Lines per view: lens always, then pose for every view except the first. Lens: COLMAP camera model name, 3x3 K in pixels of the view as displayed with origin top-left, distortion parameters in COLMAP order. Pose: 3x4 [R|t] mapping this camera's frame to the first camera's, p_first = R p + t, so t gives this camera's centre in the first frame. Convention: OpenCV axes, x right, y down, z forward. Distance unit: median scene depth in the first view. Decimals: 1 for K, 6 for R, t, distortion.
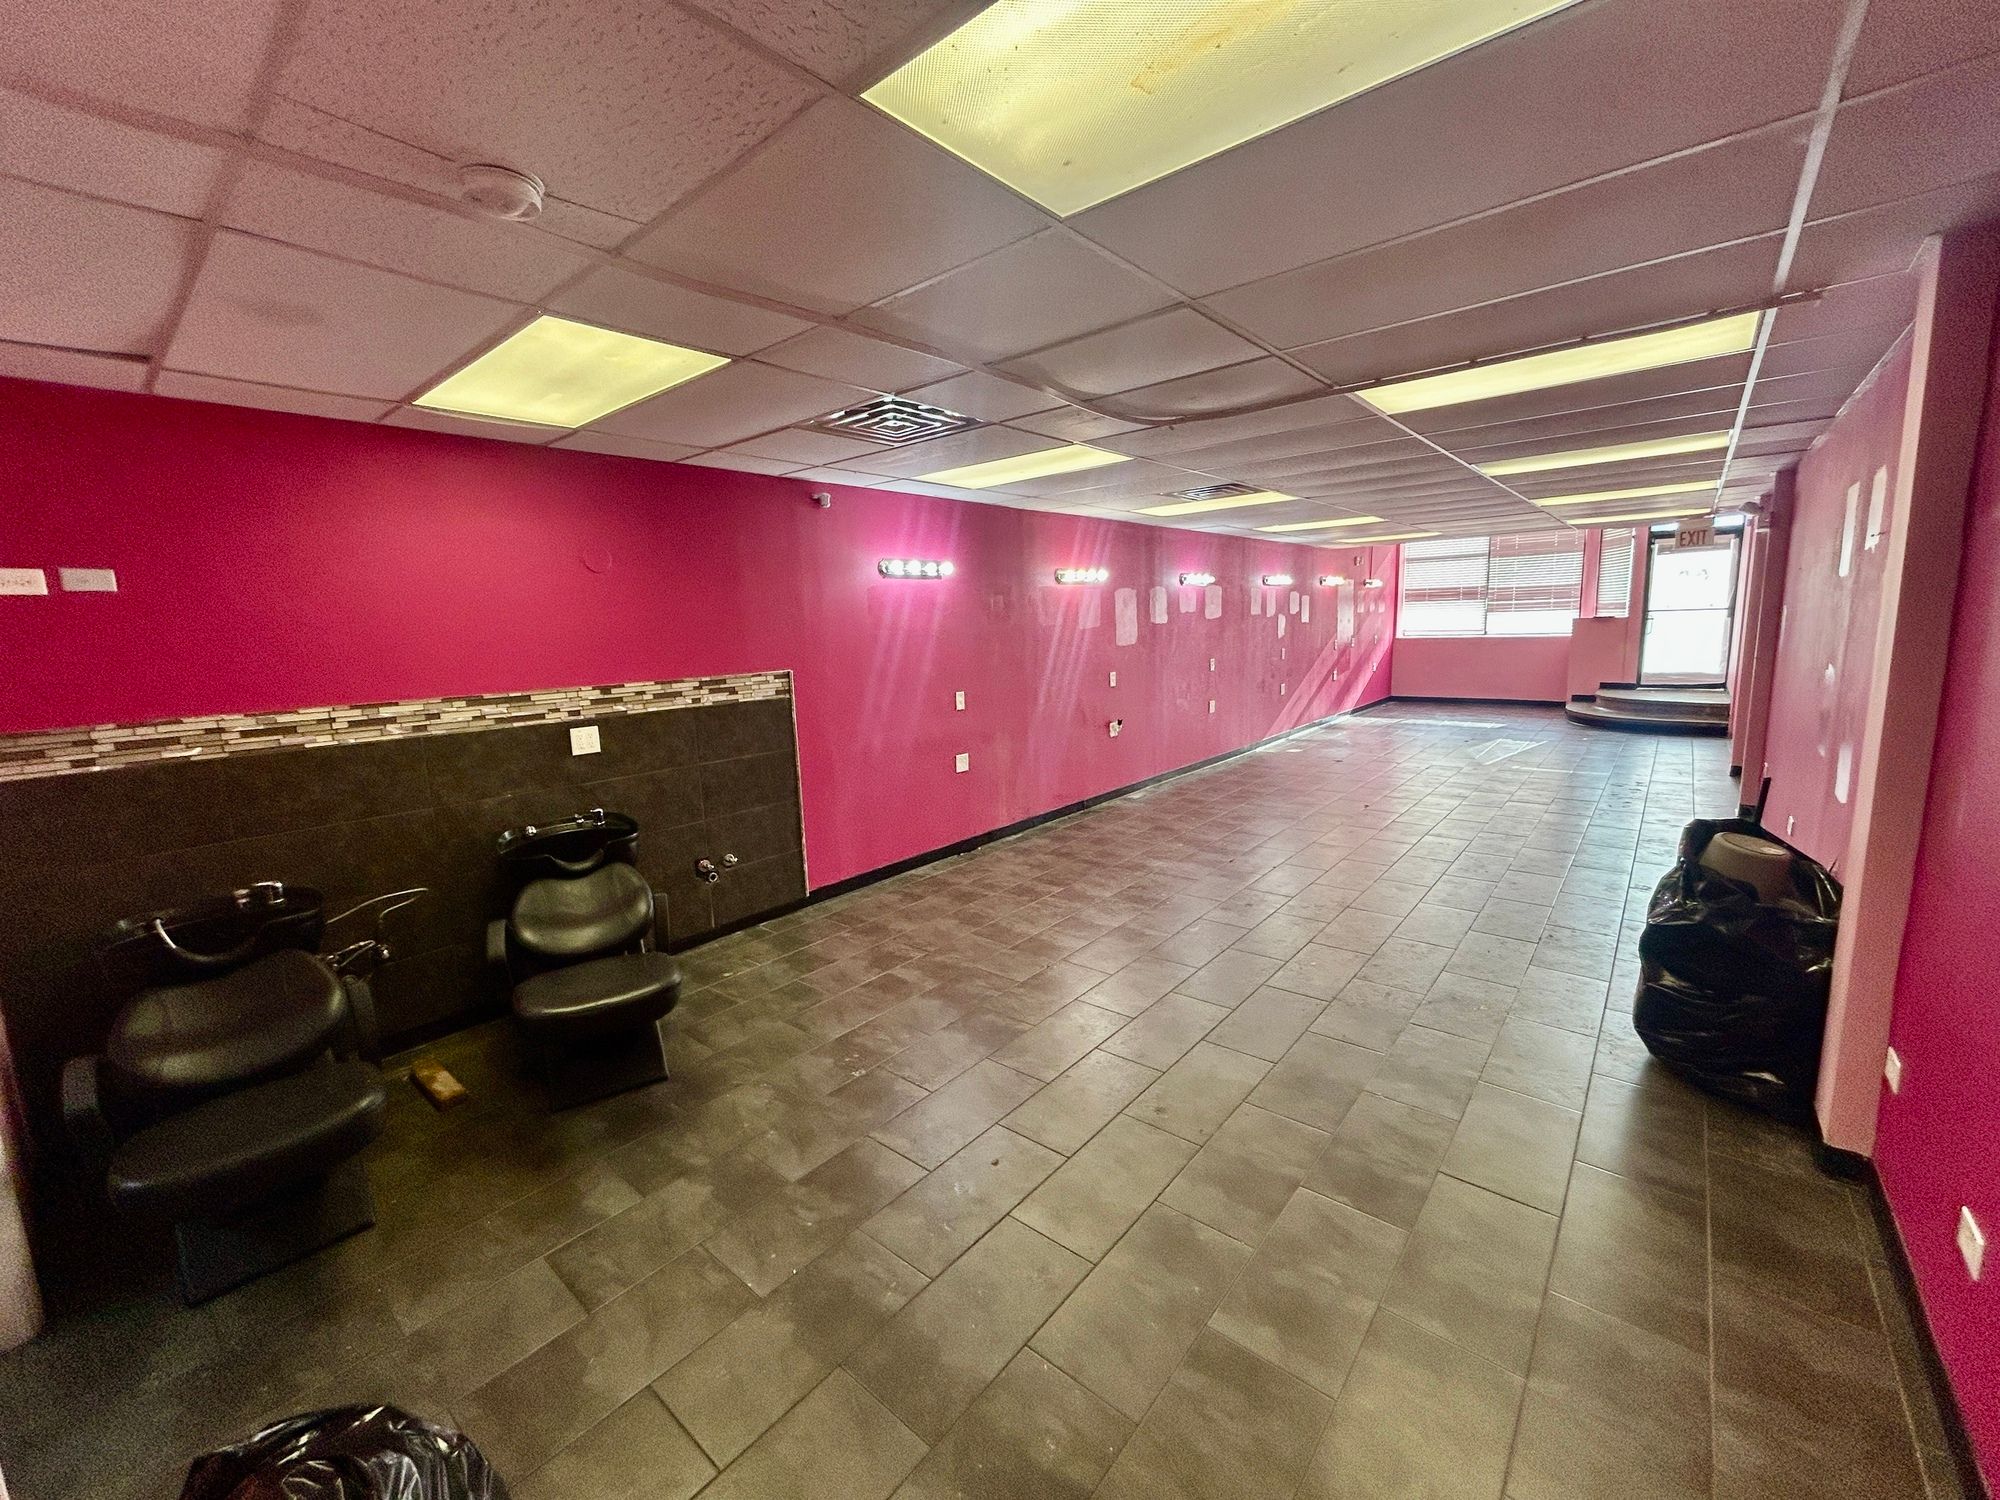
lens RADIAL K [[801.3, 0, 1008.1], [0, 801.3, 756.0], [0, 0, 1]] dist [0.000034, -0.001068]
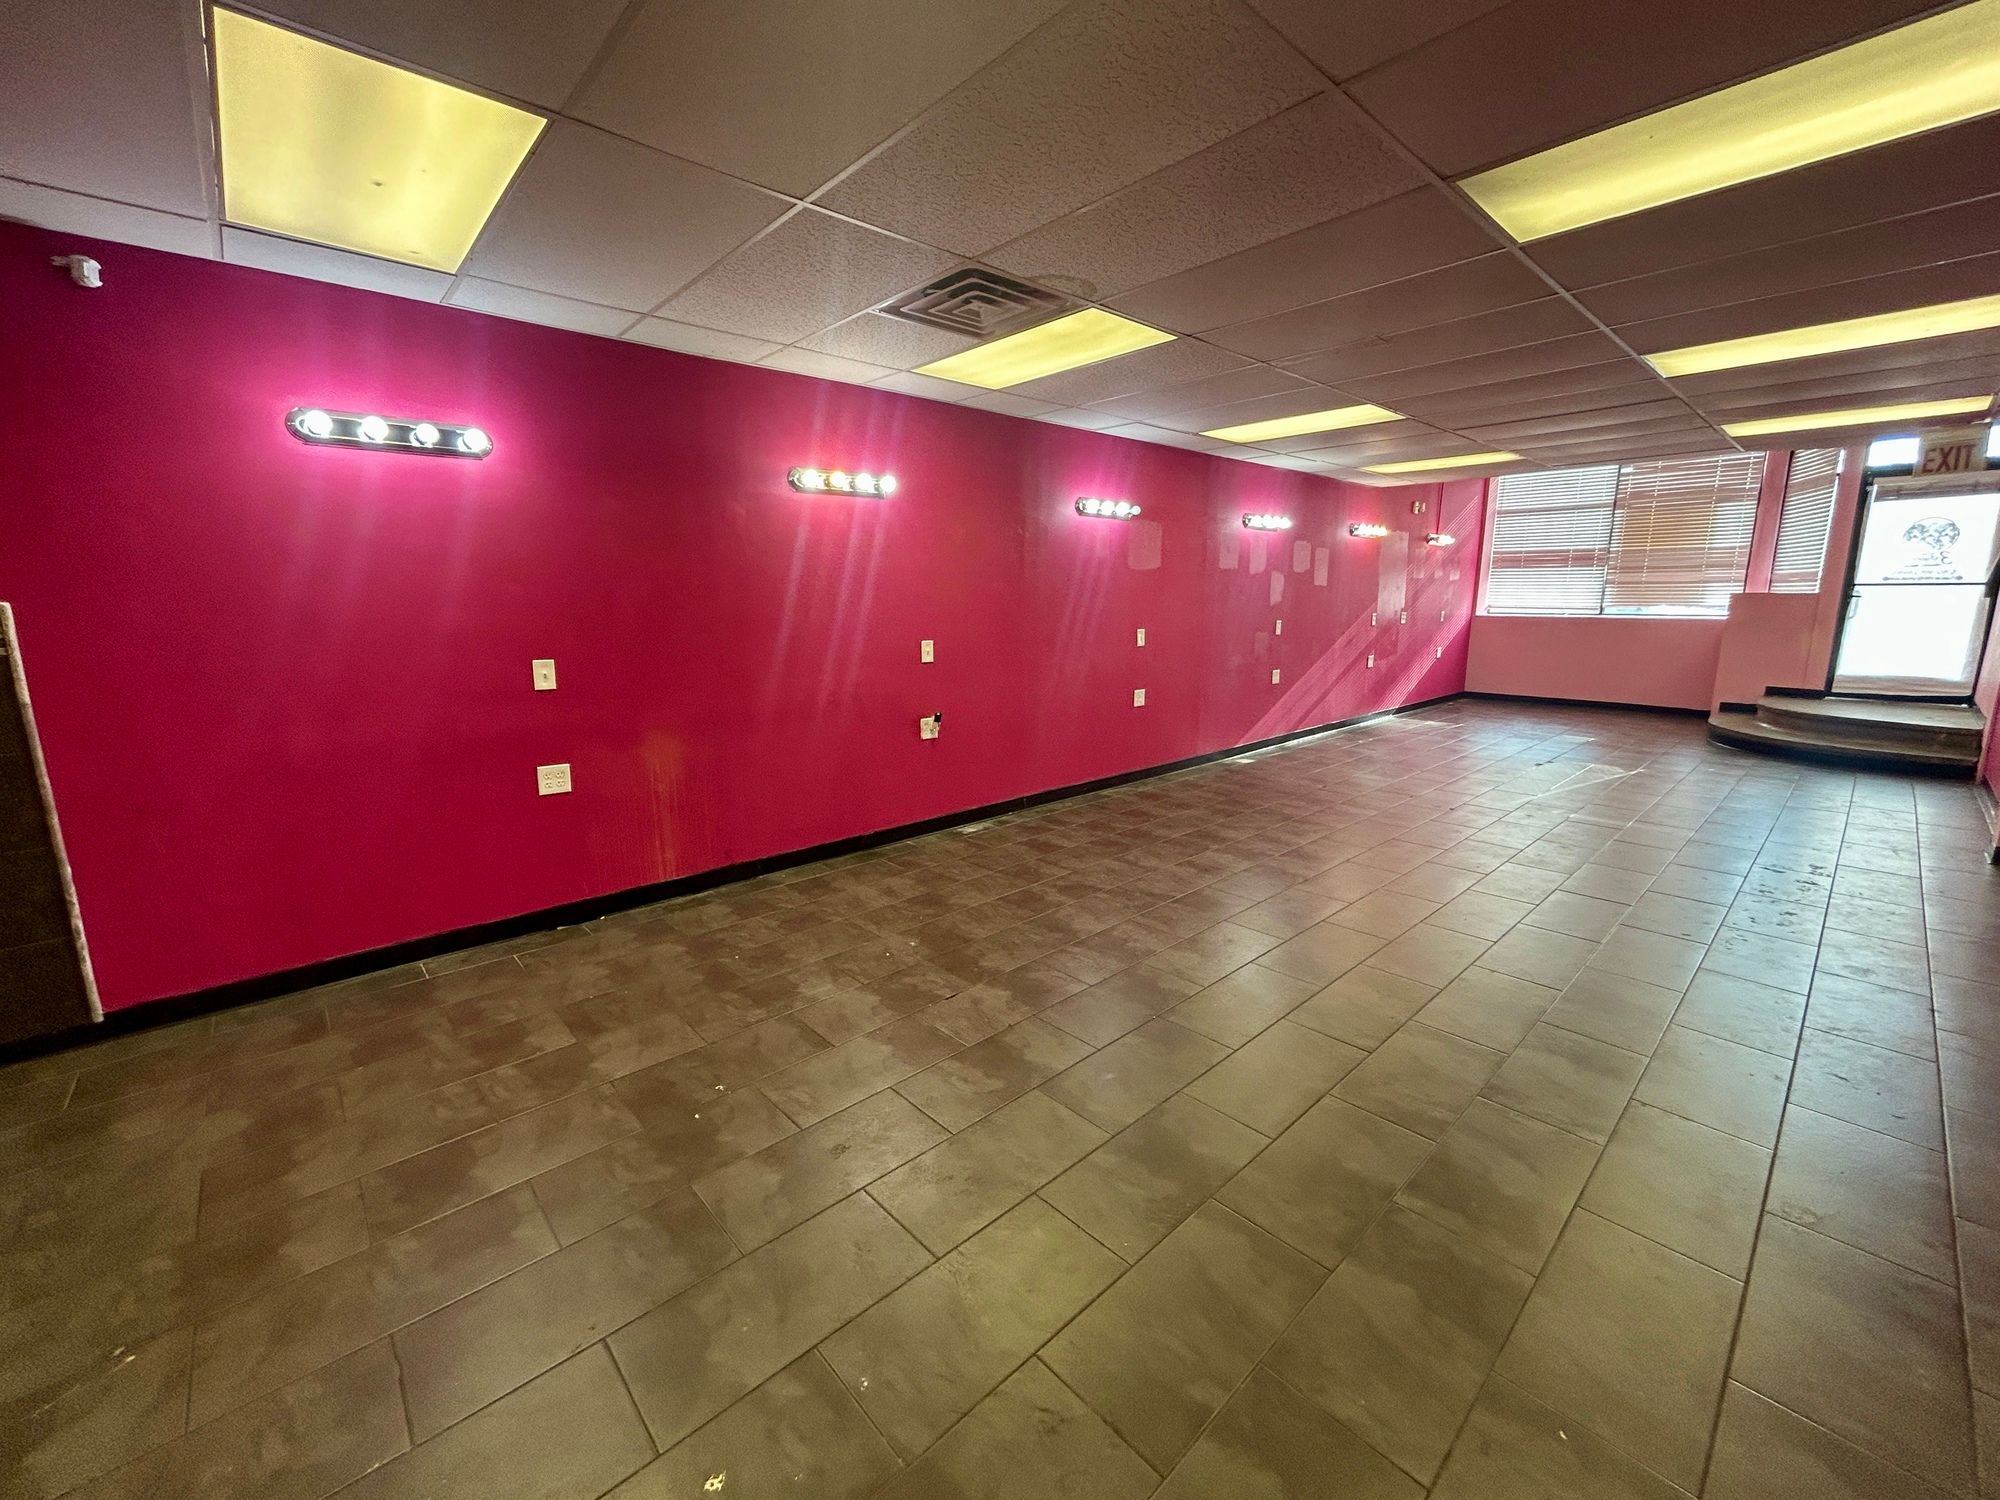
lens RADIAL K [[801.3, 0, 995.9], [0, 801.3, 761.7], [0, 0, 1]] dist [0.000034, -0.001068]
pose [[0.990149, 0.056370, -0.128167, 0.434777], [-0.051015, 0.997698, 0.044687, -0.061296], [0.130391, -0.037709, 0.990745, 0.566345]]
